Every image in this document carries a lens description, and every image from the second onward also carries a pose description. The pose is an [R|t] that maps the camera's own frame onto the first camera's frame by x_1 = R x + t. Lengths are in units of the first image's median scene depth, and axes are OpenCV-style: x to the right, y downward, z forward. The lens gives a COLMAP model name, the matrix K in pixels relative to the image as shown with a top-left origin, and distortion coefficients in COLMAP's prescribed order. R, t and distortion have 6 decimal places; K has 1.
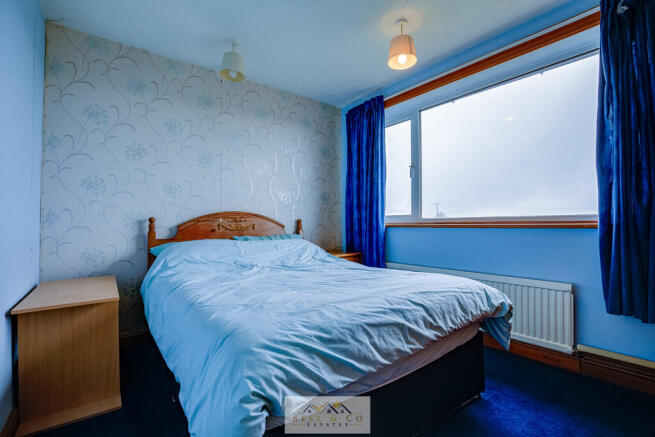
lens RADIAL K [[305.4, 0, 328.1], [0, 305.4, 222.5], [0, 0, 1]] dist [-0.029496, 0.000938]
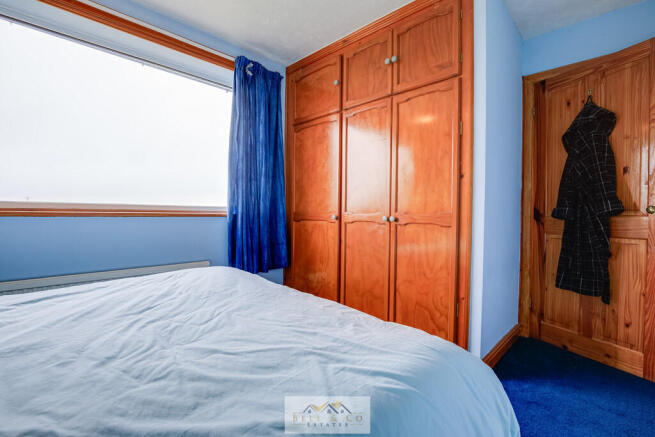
lens RADIAL K [[305.4, 0, 328.1], [0, 305.4, 217.8], [0, 0, 1]] dist [-0.029496, 0.000938]
pose [[-0.138005, -0.009398, 0.990387, -0.553273], [-0.017034, 0.999830, 0.007114, 0.006460], [-0.990285, -0.015888, -0.138141, 0.730089]]
